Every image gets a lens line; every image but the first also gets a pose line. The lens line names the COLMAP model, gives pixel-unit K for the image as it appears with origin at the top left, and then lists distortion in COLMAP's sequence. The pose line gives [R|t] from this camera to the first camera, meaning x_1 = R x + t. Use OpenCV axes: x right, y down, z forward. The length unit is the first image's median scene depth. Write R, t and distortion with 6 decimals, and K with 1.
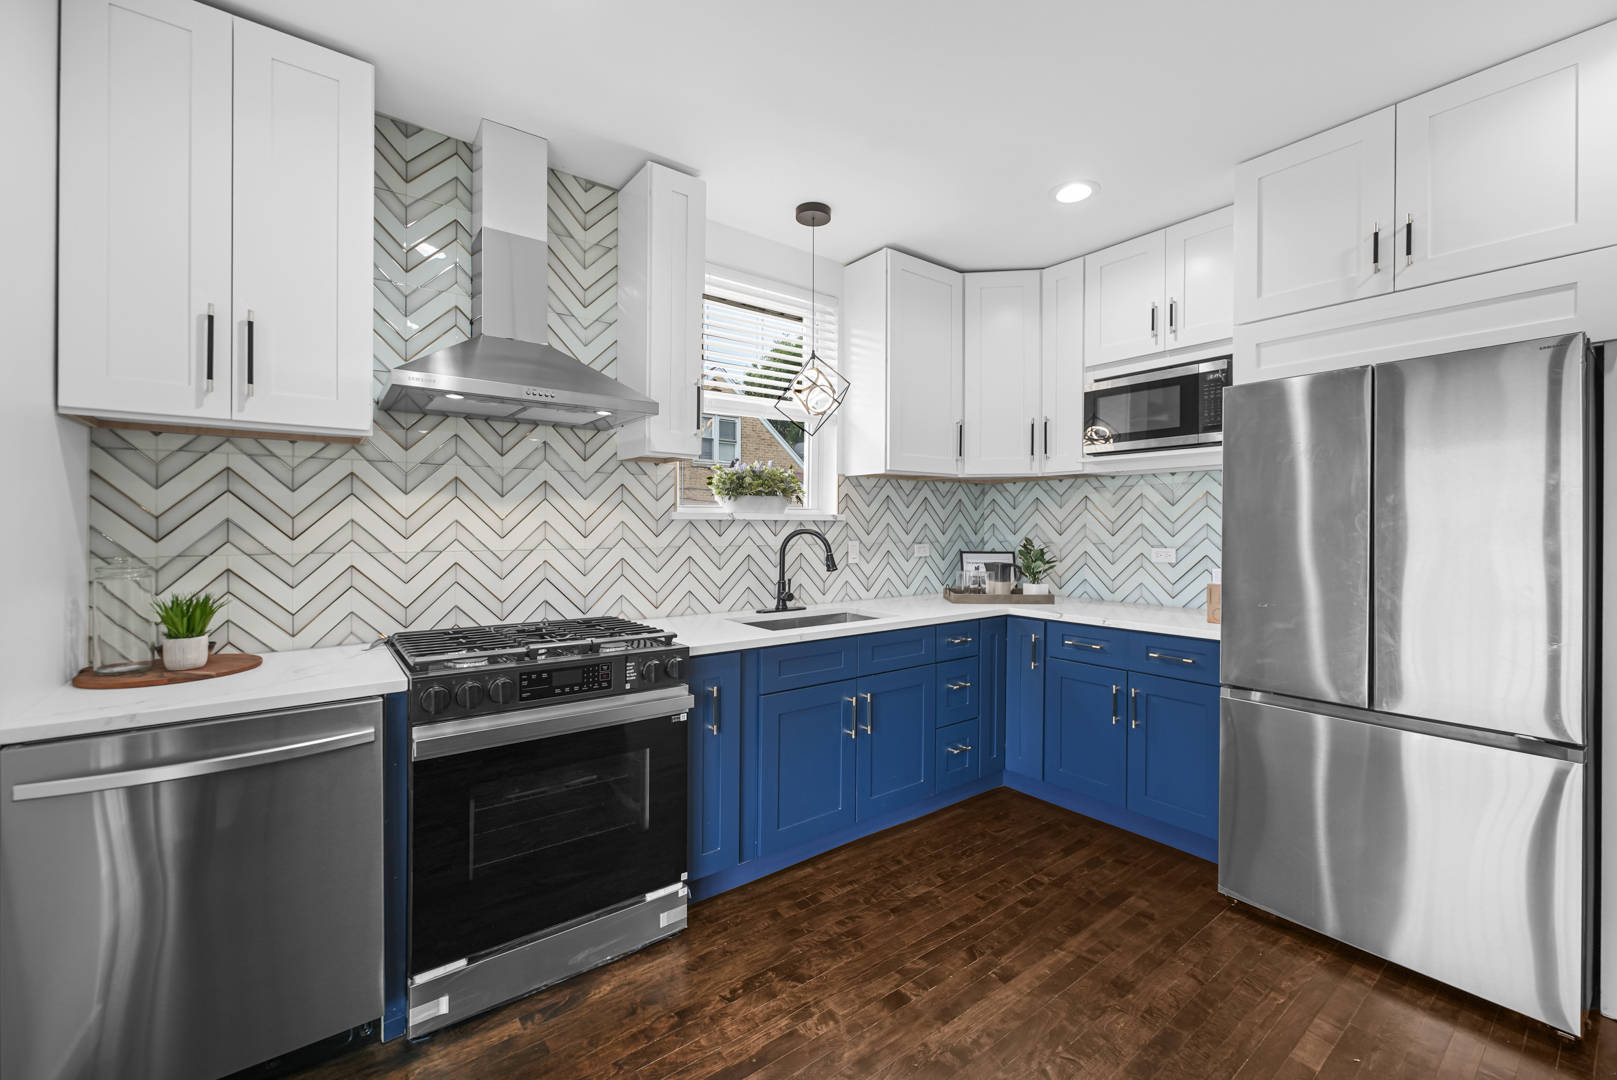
lens RADIAL K [[657.2, 0, 809.1], [0, 657.2, 532.7], [0, 0, 1]] dist [-0.000030, -0.000114]
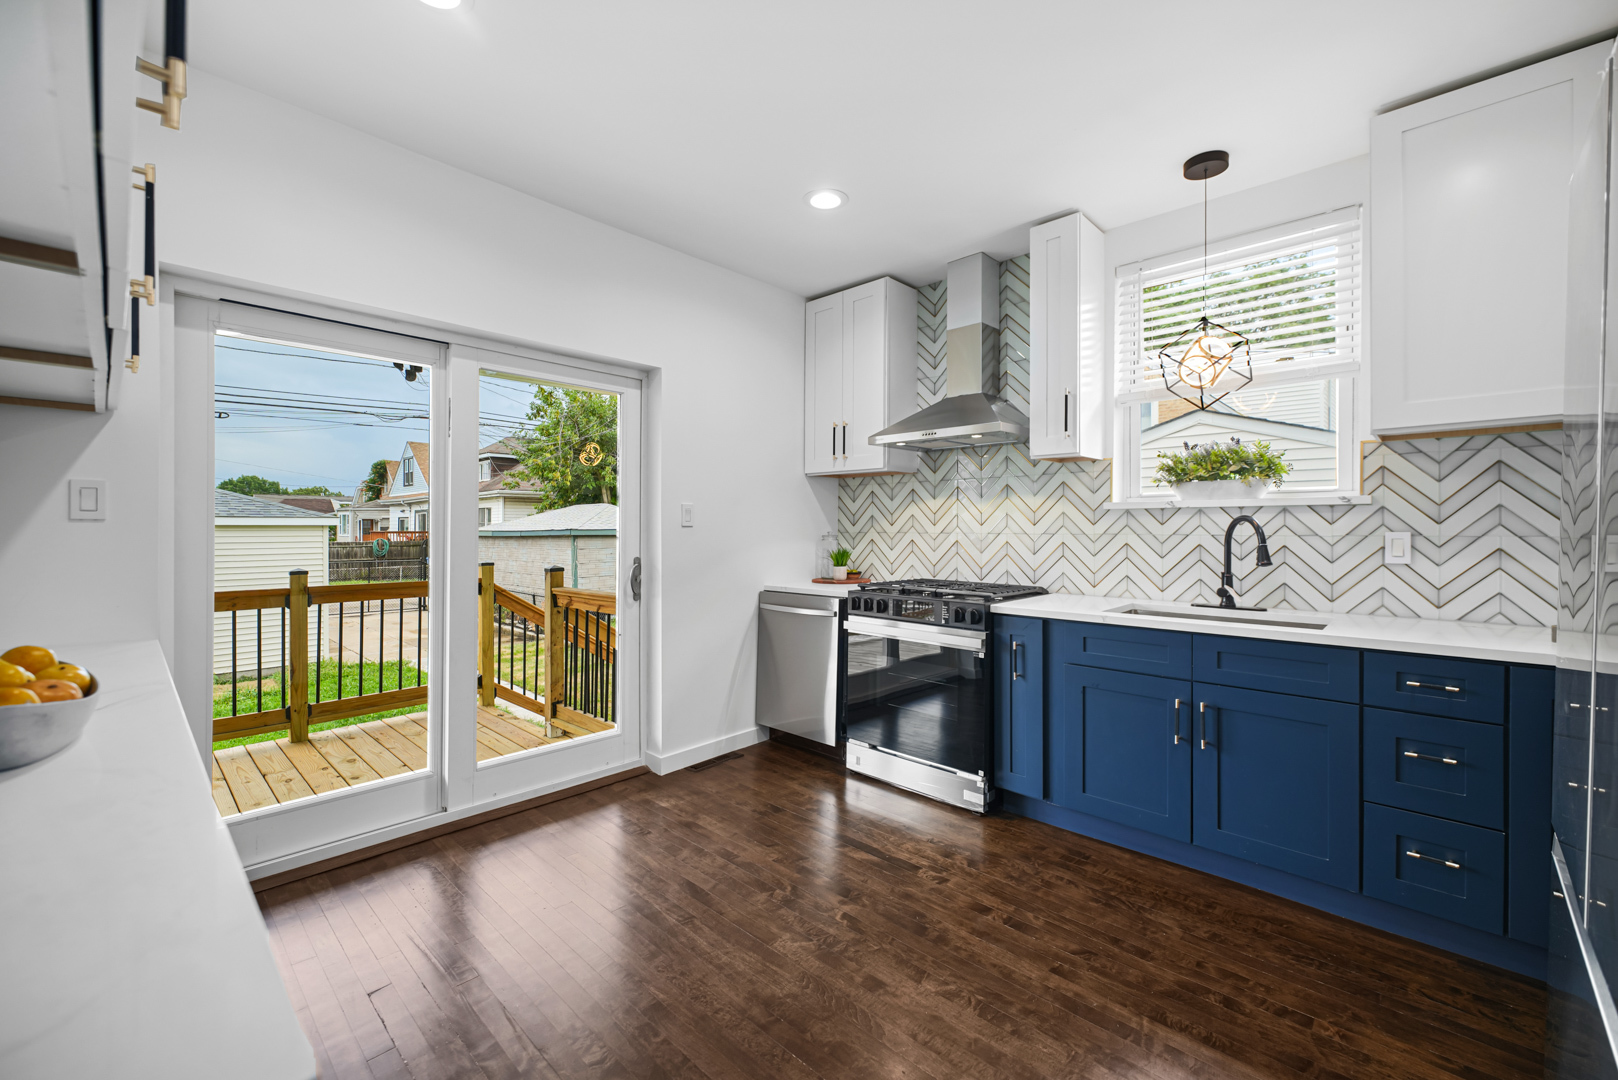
lens RADIAL K [[657.7, 0, 809.0], [0, 657.7, 540.0], [0, 0, 1]] dist [-0.025574, -0.000034]
pose [[0.156581, 0.021014, -0.987442, 0.873712], [-0.001990, 0.999778, 0.020961, 0.010421], [0.987663, -0.001317, 0.156588, 0.354885]]
